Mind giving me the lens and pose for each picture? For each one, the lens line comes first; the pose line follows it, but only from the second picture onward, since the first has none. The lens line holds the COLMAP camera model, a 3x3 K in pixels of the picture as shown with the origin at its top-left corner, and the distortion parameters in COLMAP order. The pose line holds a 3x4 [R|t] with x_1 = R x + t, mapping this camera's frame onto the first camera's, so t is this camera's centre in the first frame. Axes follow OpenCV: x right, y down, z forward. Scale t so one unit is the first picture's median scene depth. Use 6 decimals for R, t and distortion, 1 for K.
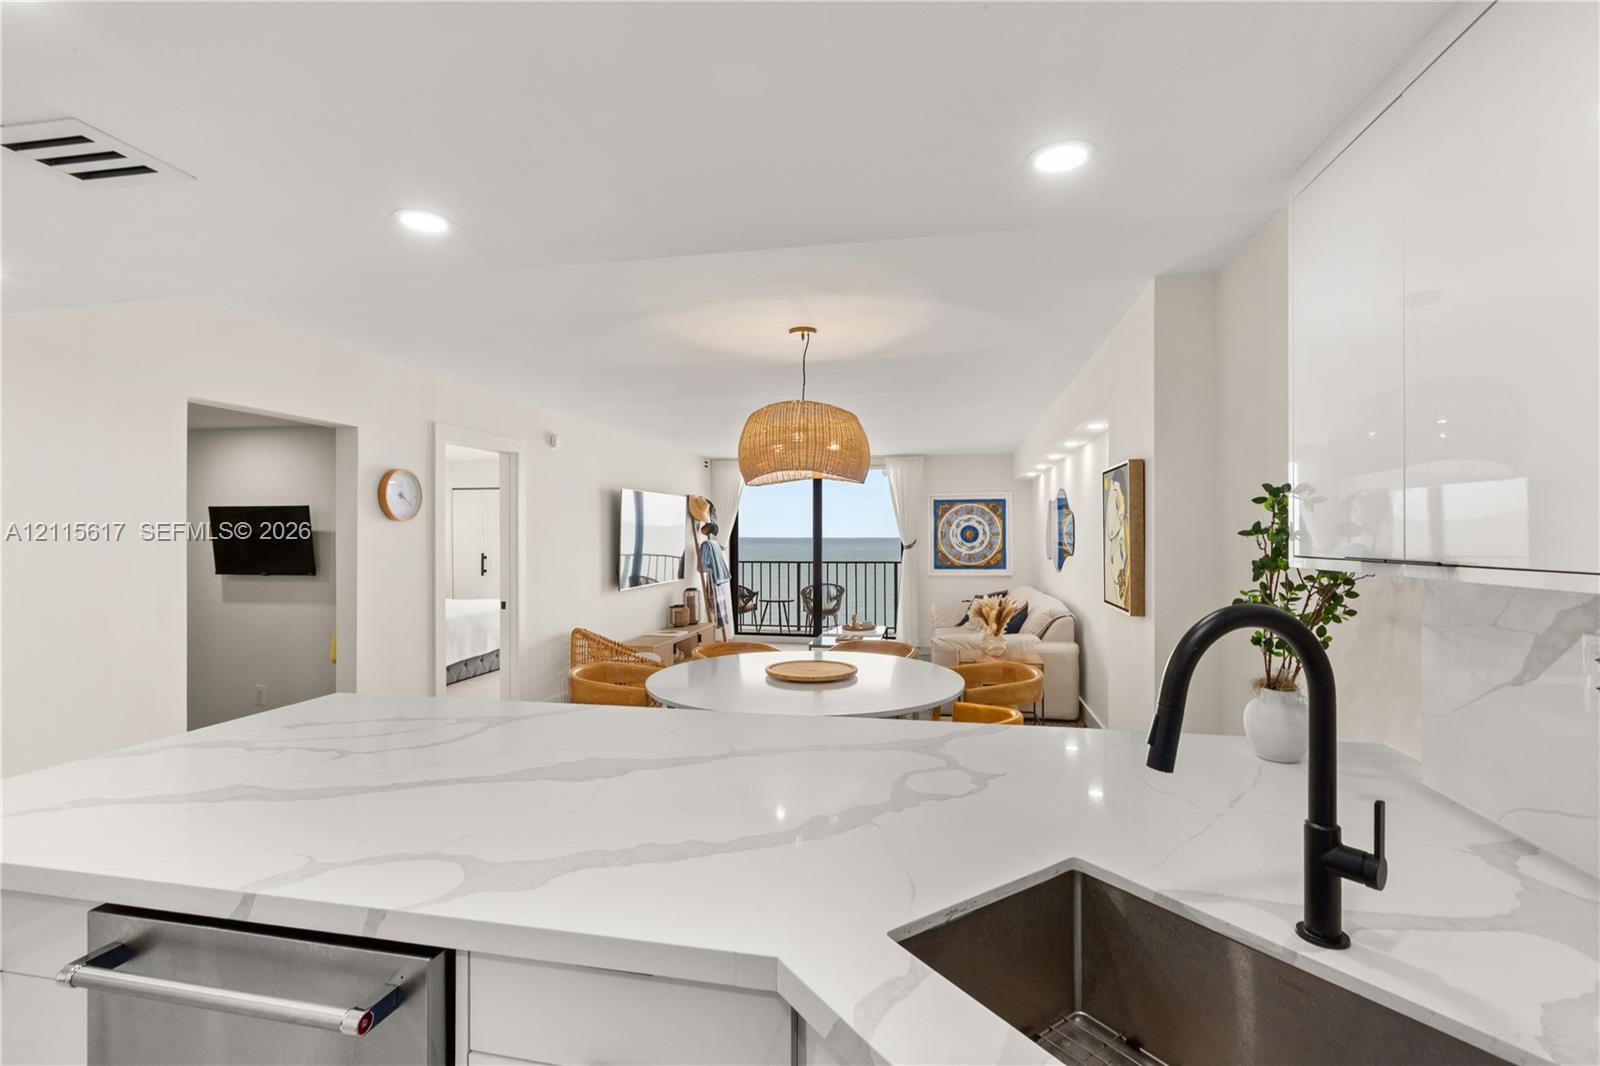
lens RADIAL K [[716.0, 0, 796.6], [0, 716.0, 526.1], [0, 0, 1]] dist [0.001342, 0.000006]
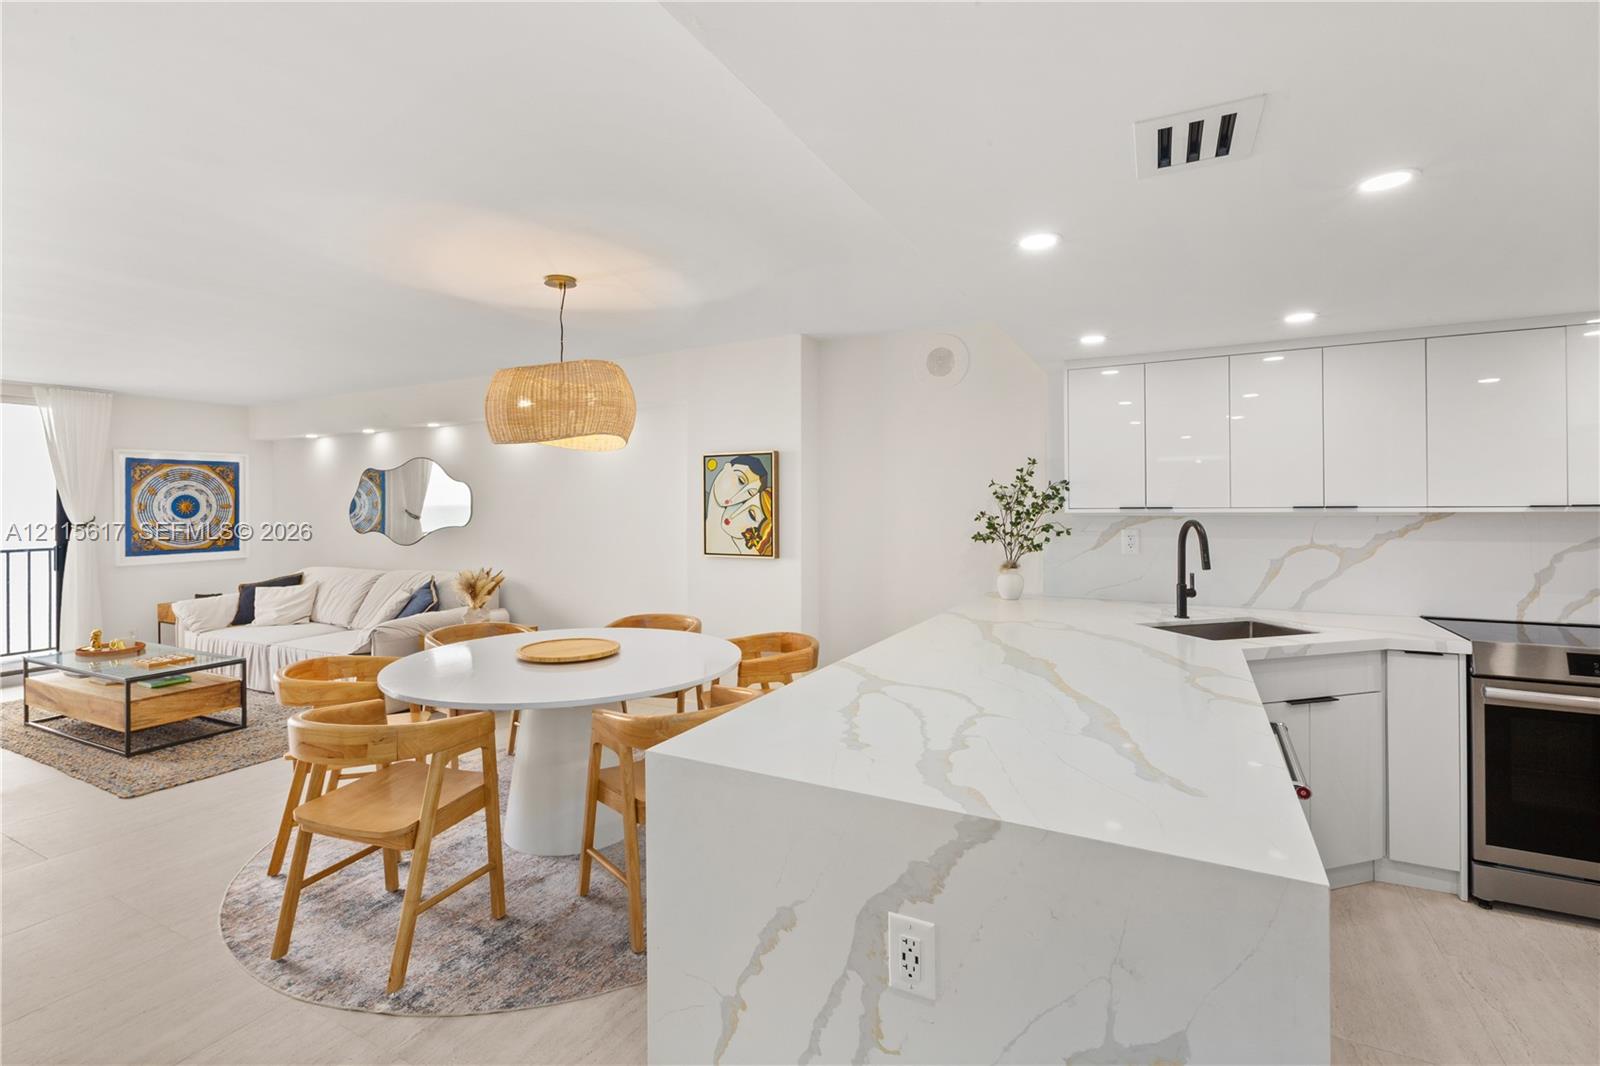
lens RADIAL K [[727.3, 0, 792.8], [0, 727.3, 500.7], [0, 0, 1]] dist [-0.001205, 0.000248]
pose [[0.282015, 0.007451, 0.959381, -0.307883], [-0.007518, 0.999956, -0.005556, 0.004448], [-0.959380, -0.005646, 0.282059, 0.177393]]
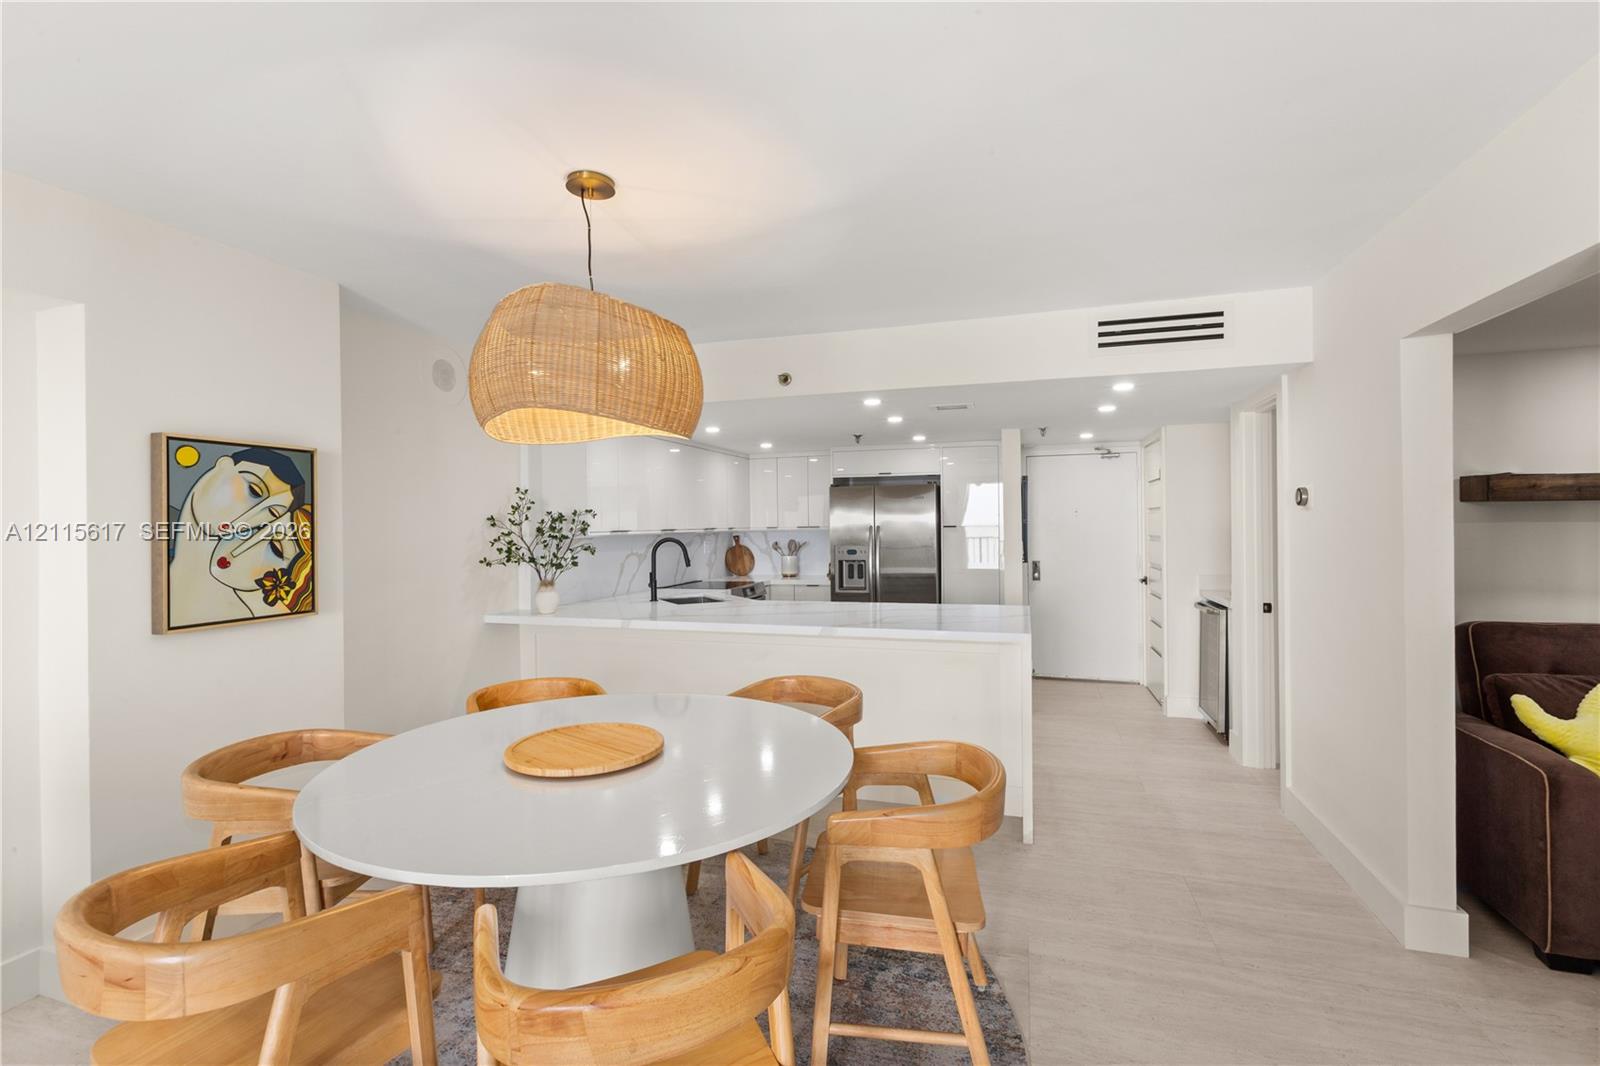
lens RADIAL K [[716.0, 0, 796.6], [0, 716.0, 526.1], [0, 0, 1]] dist [0.001342, 0.000006]
pose [[-0.994808, 0.016888, 0.100355, -0.084133], [0.015758, 0.999803, -0.012049, 0.009212], [-0.100539, -0.010405, -0.994879, 0.612703]]
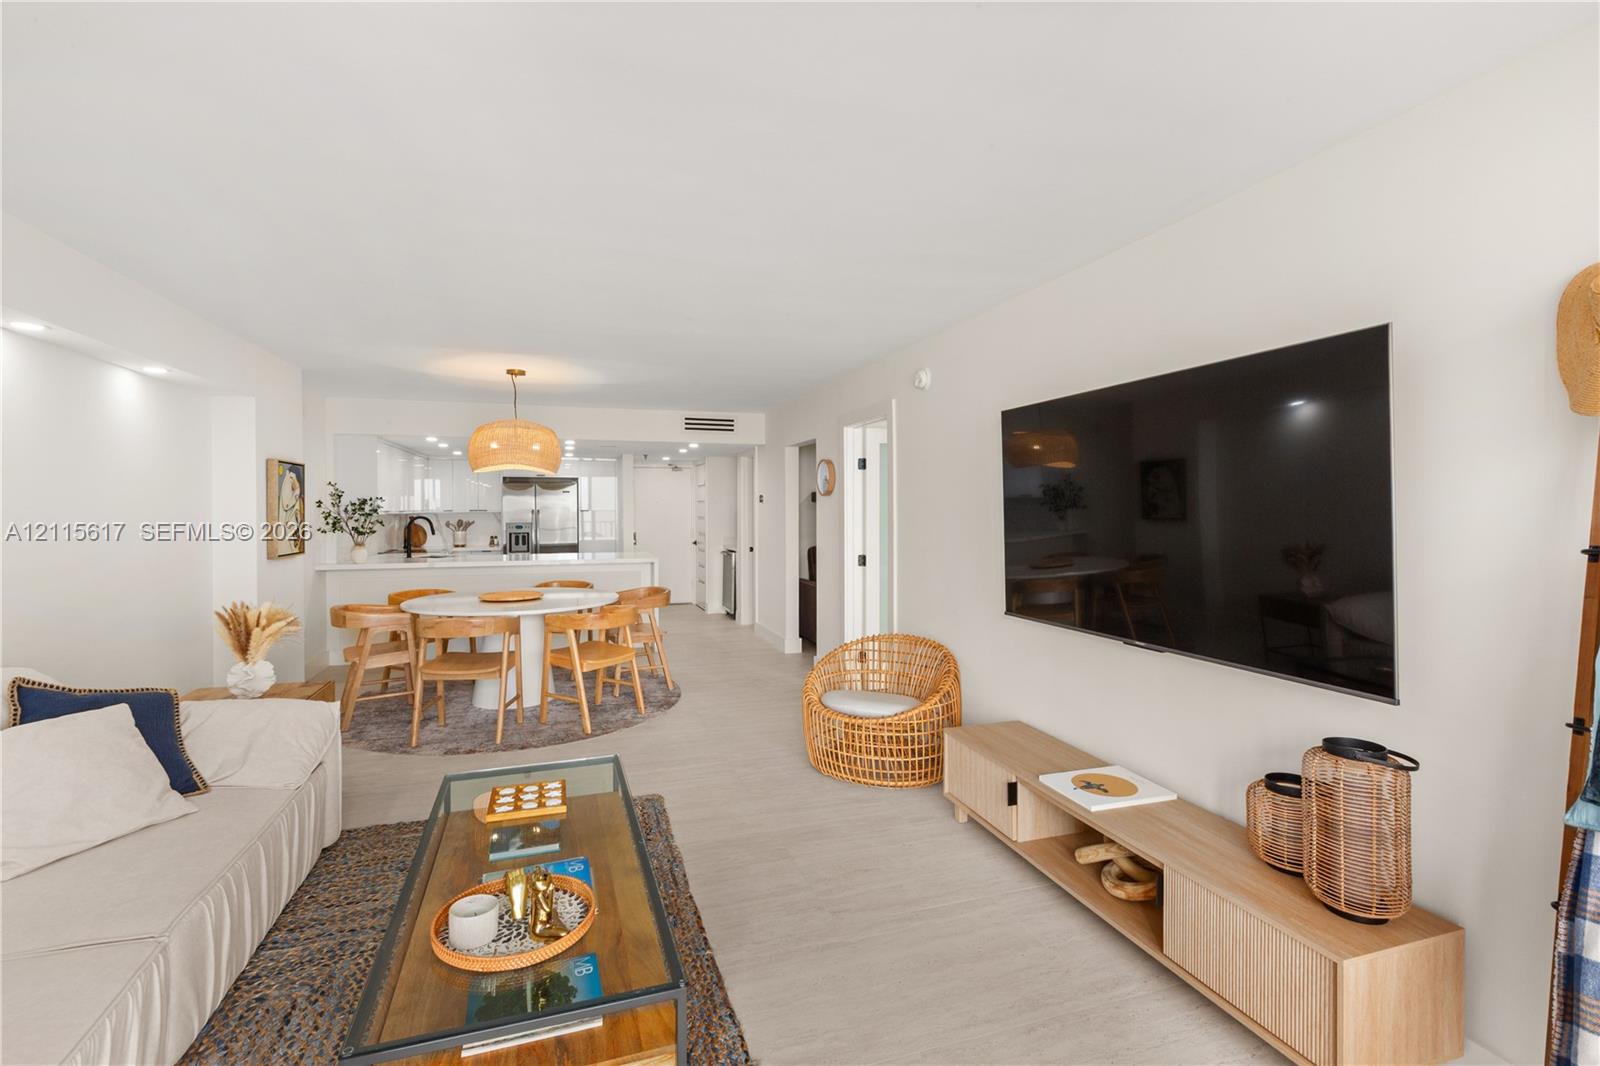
lens RADIAL K [[733.9, 0, 806.4], [0, 733.9, 542.6], [0, 0, 1]] dist [-0.001268, 0.000416]
pose [[-0.862530, 0.030432, -0.505090, 0.105548], [0.012999, 0.999193, 0.038004, 0.014139], [0.505839, 0.026214, -0.862230, 1.029944]]
